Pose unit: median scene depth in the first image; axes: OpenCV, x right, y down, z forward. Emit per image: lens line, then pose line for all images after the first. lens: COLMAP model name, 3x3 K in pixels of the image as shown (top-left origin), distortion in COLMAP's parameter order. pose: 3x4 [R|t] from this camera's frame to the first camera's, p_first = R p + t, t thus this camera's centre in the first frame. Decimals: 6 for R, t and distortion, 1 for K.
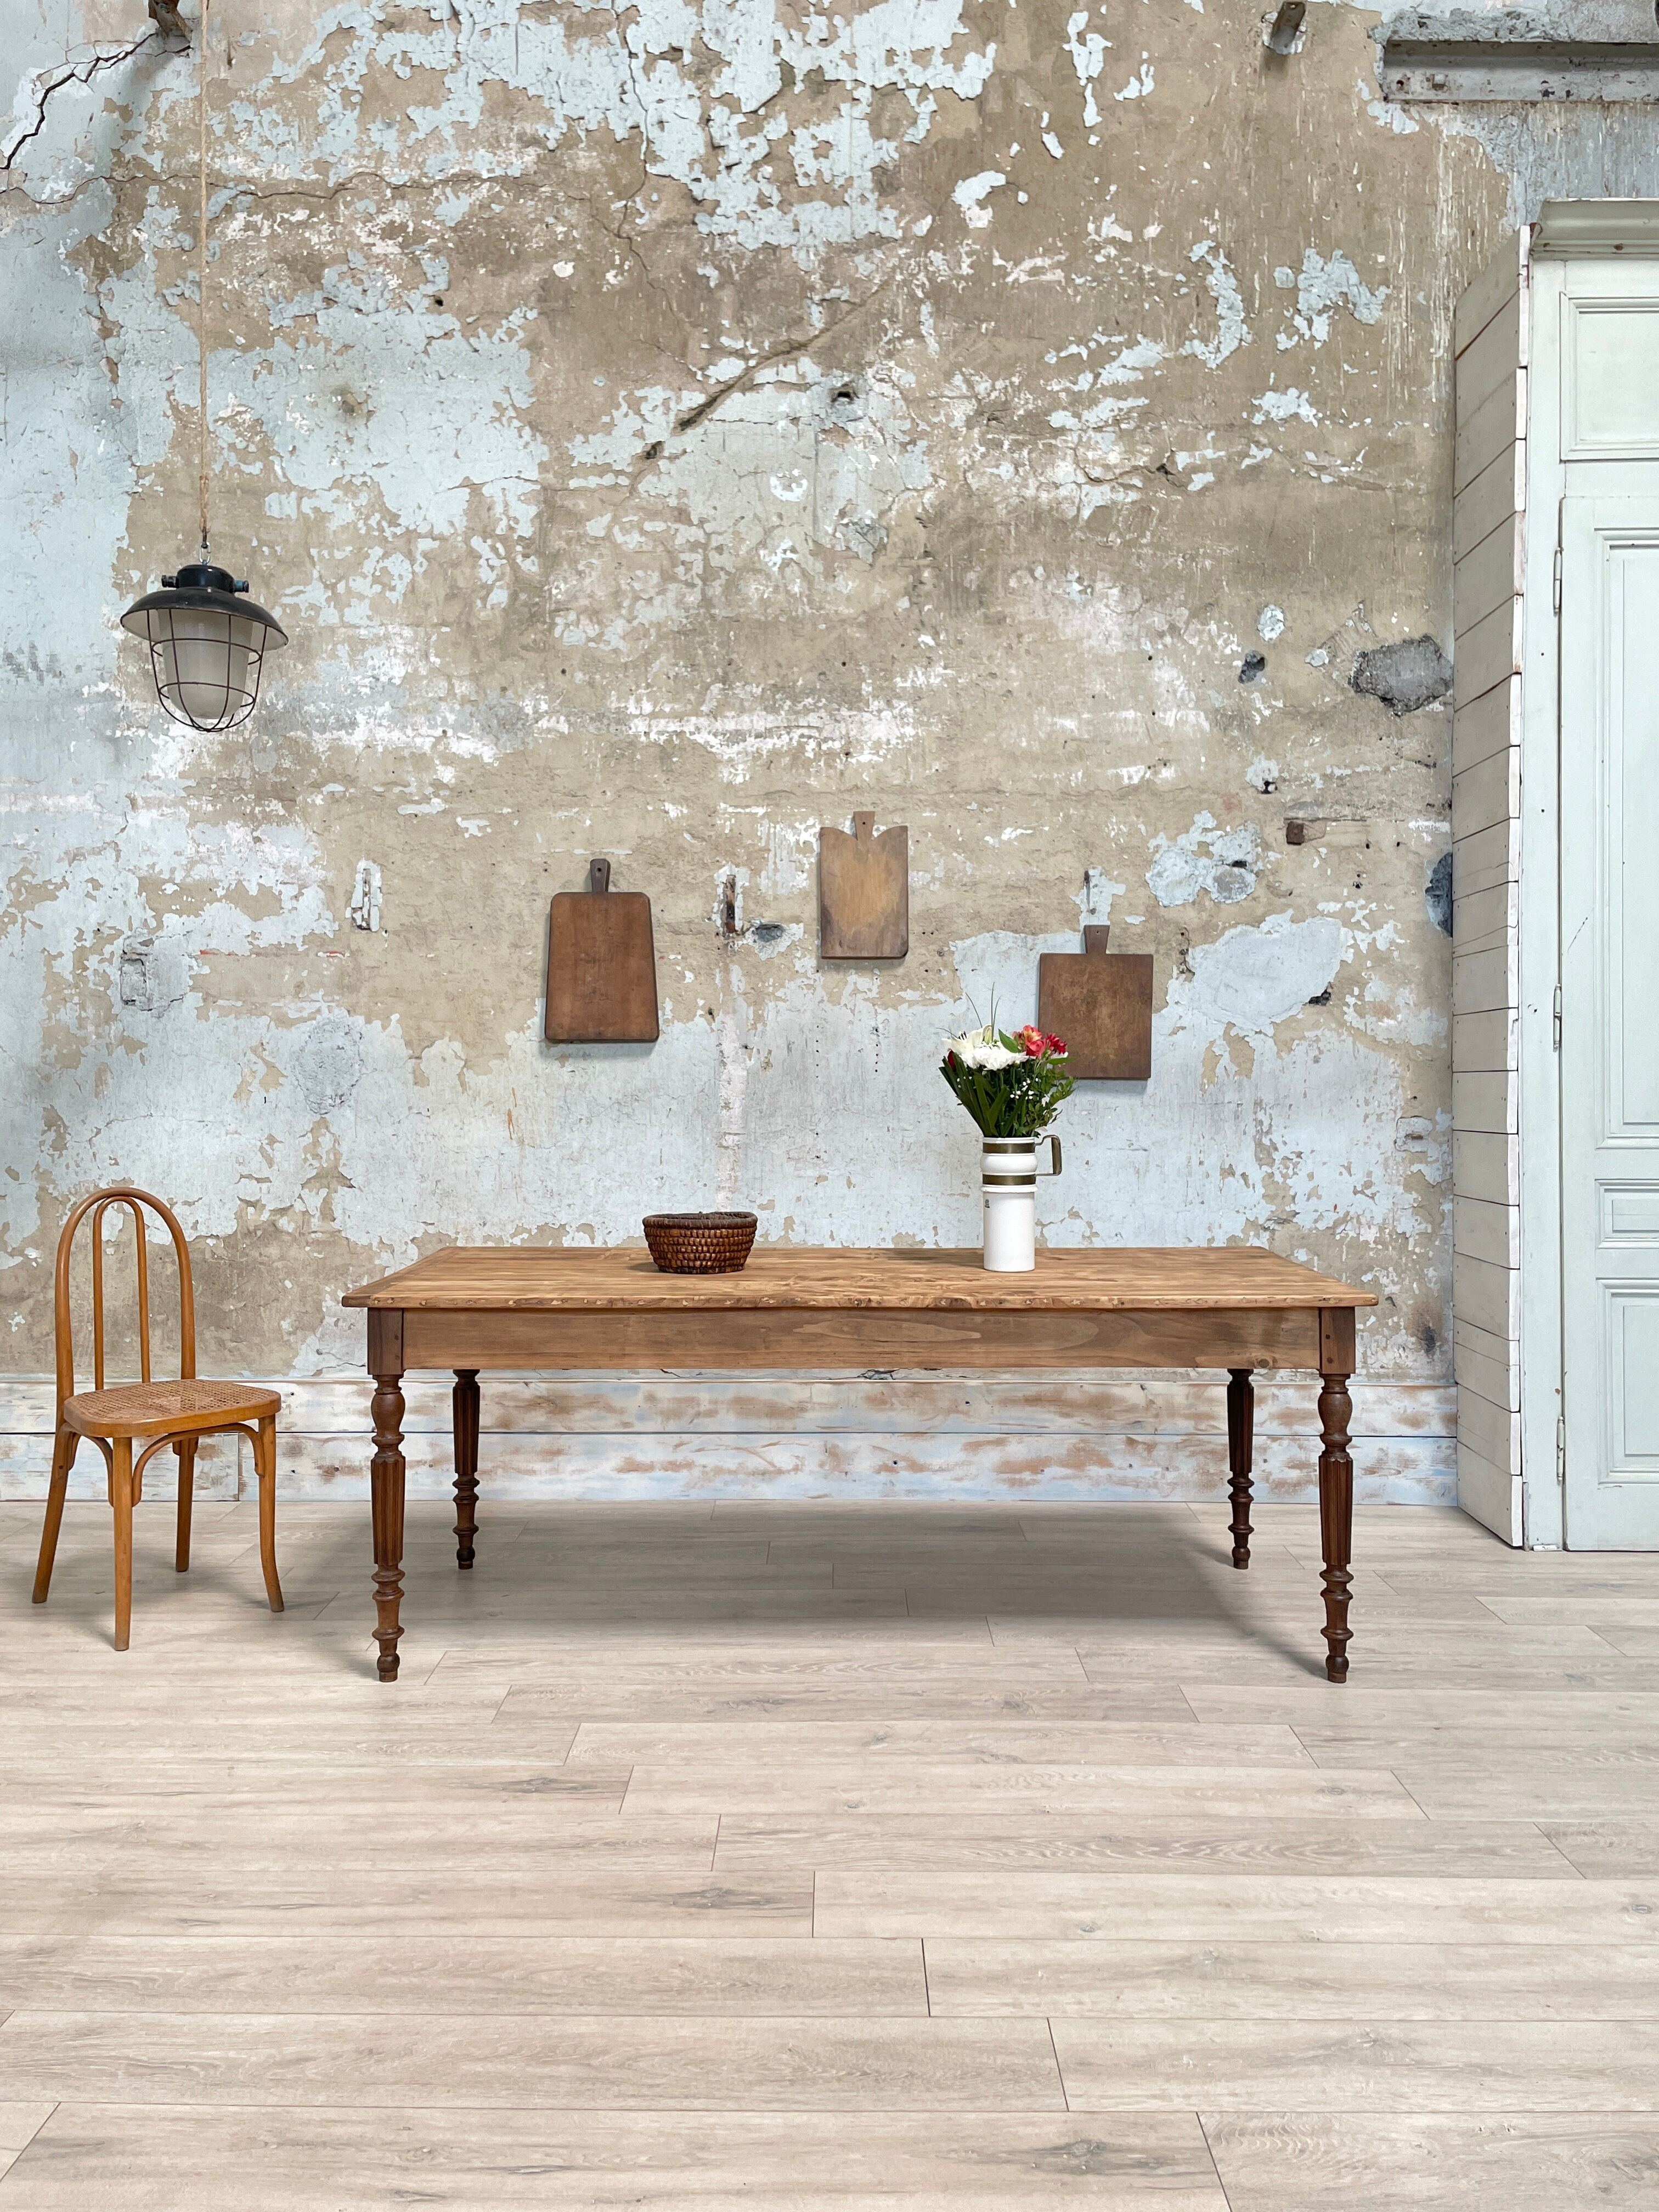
lens RADIAL K [[1682.3, 0, 832.3], [0, 1682.3, 1092.9], [0, 0, 1]] dist [0.085256, -0.114367]
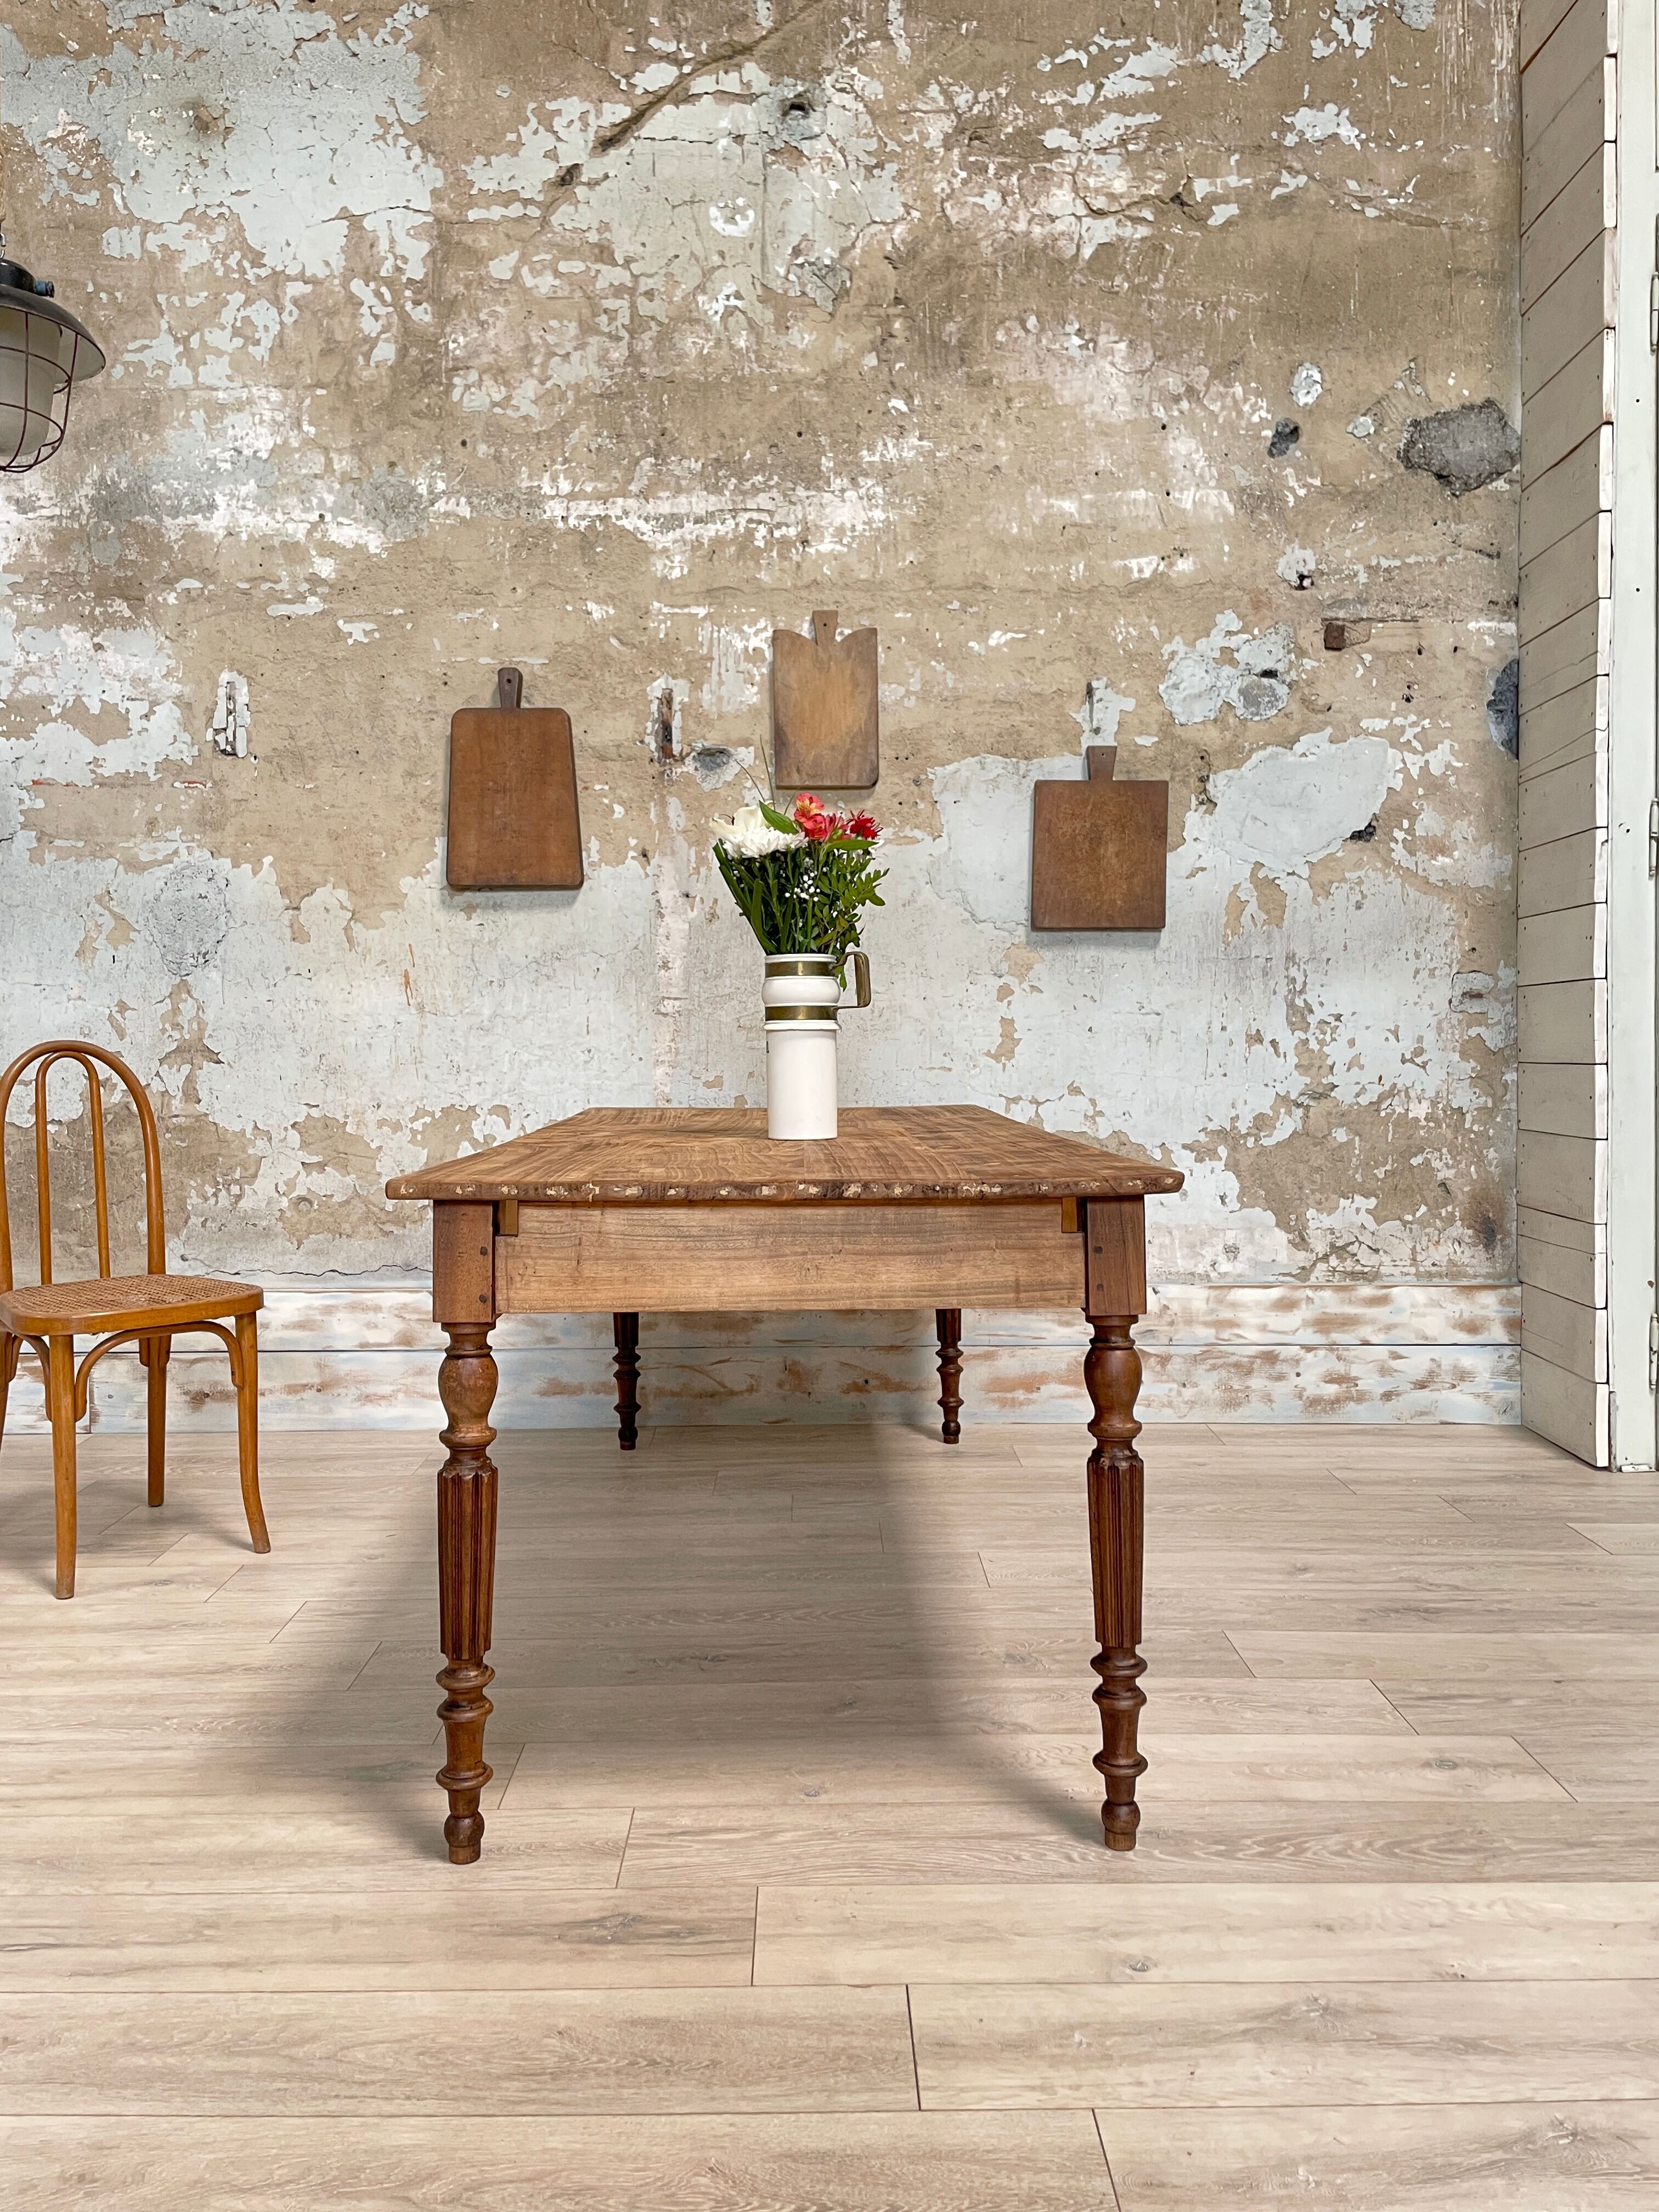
lens RADIAL K [[1682.3, 0, 829.7], [0, 1682.3, 1098.3], [0, 0, 1]] dist [0.085256, -0.114367]
pose [[0.999844, -0.006771, 0.016296, 0.005810], [0.006396, 0.999716, 0.022939, 0.056026], [-0.016446, -0.022831, 0.999604, 0.150813]]
